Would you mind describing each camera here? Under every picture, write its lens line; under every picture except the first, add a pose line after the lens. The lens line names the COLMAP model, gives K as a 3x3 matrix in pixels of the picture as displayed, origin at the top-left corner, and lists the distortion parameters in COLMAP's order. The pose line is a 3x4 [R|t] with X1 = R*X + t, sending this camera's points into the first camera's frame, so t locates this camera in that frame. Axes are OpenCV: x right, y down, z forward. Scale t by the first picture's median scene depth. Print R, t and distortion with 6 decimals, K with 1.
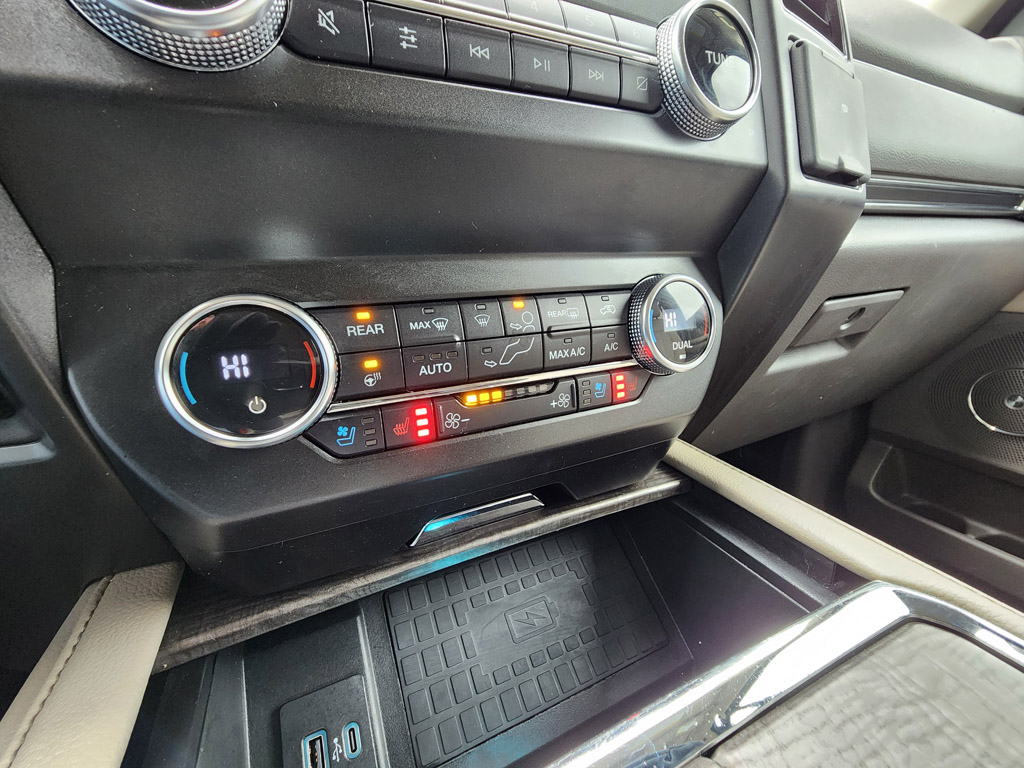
lens RADIAL K [[418.3, 0, 509.5], [0, 418.3, 377.3], [0, 0, 1]] dist [-0.000189, 0.001280]
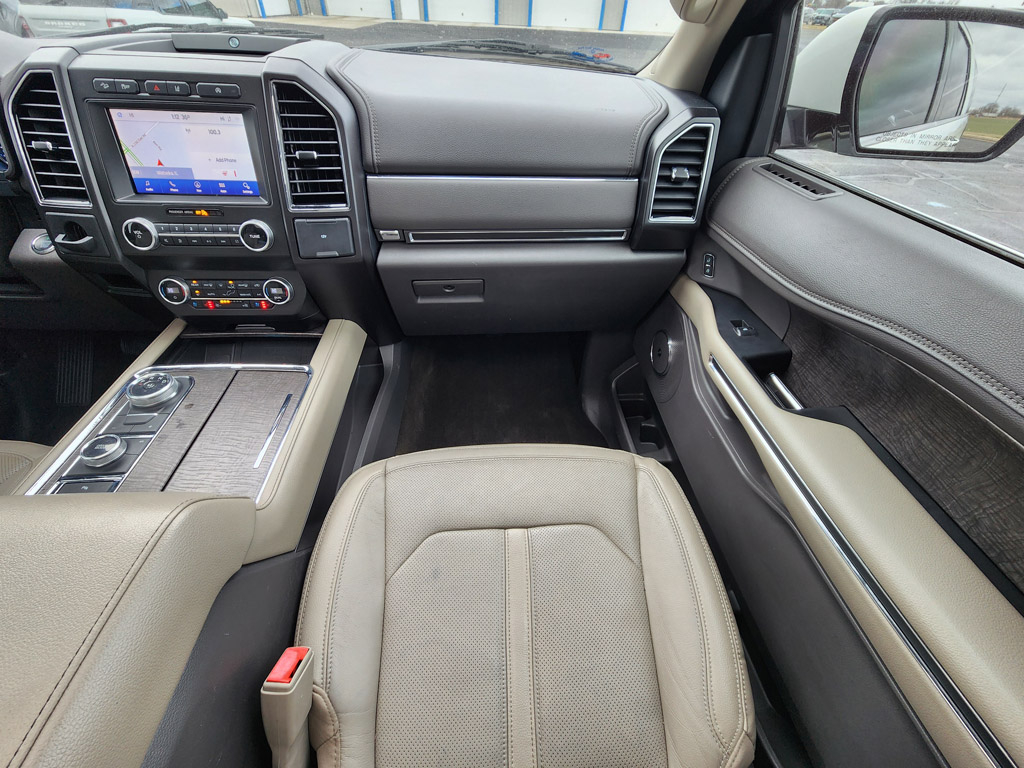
lens RADIAL K [[418.3, 0, 509.5], [0, 418.3, 377.3], [0, 0, 1]] dist [-0.000189, 0.001280]
pose [[0.923761, 0.277246, -0.264198, 4.185475], [-0.148601, 0.895303, 0.419941, -1.568328], [0.352964, -0.348665, 0.868245, -2.114216]]
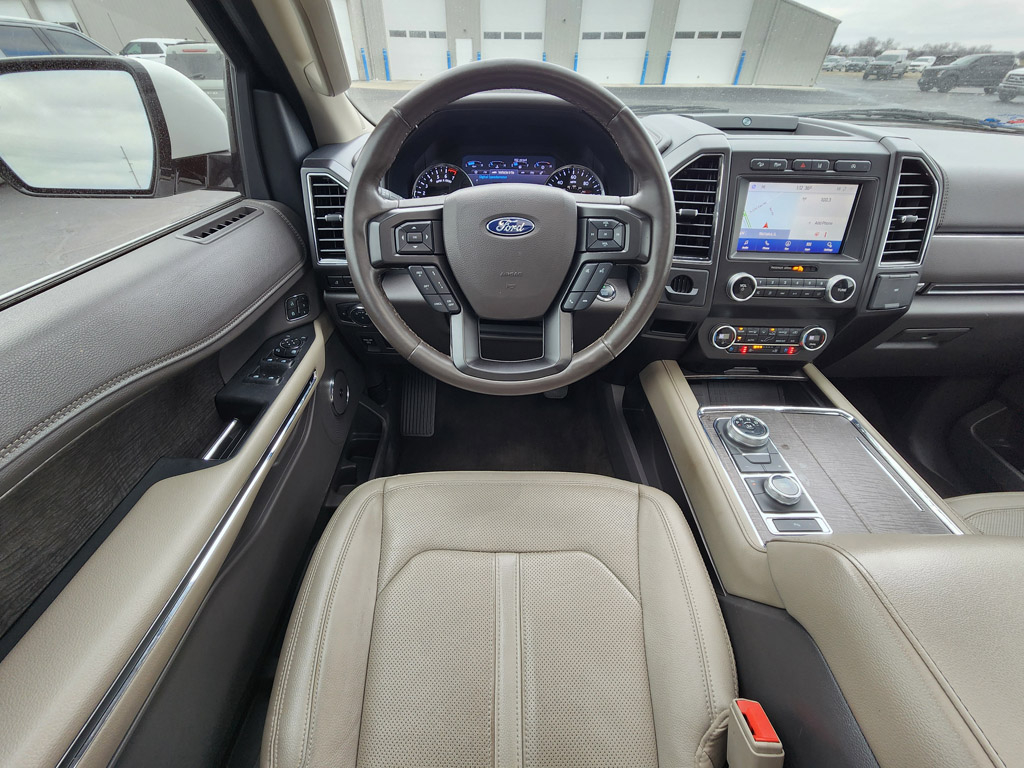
lens RADIAL K [[430.1, 0, 505.7], [0, 430.1, 360.8], [0, 0, 1]] dist [-0.072845, 0.038455]
pose [[0.896812, 0.262355, -0.356228, -0.891143], [-0.142667, 0.933678, 0.328469, -0.968149], [0.418778, -0.243753, 0.874763, -4.440597]]
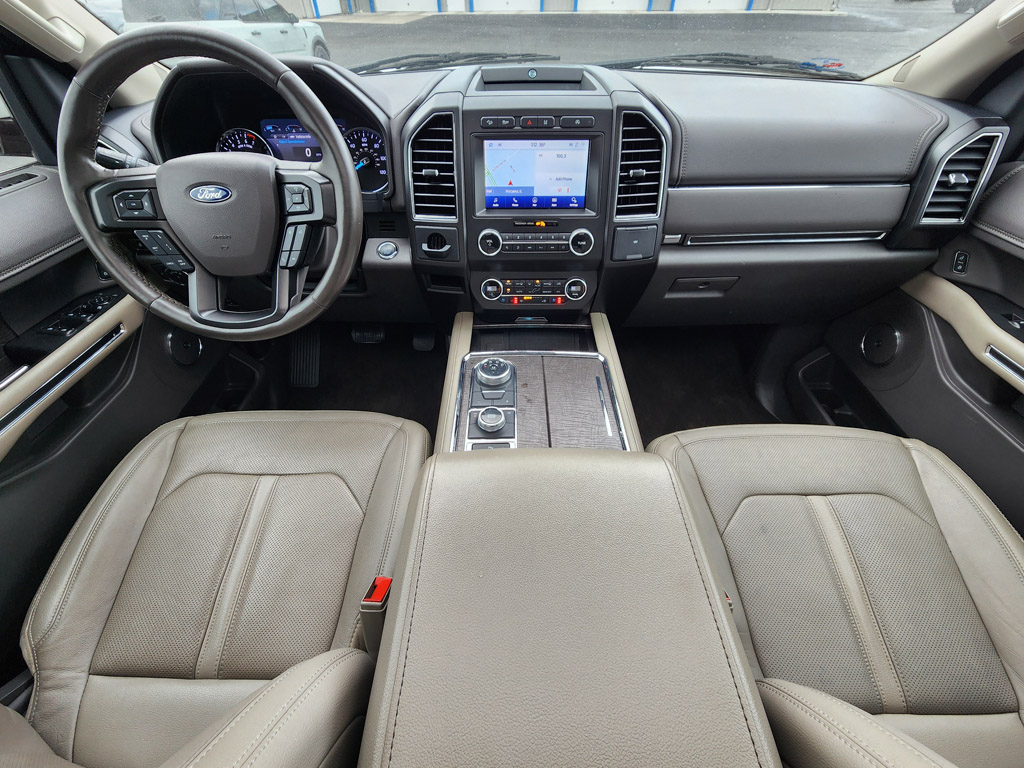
lens RADIAL K [[414.3, 0, 516.9], [0, 414.3, 376.3], [0, 0, 1]] dist [0.000247, 0.000046]
pose [[0.895731, 0.294939, -0.332682, 1.857071], [-0.124184, 0.884471, 0.449766, -1.416826], [0.426901, -0.361556, 0.828874, -3.782384]]
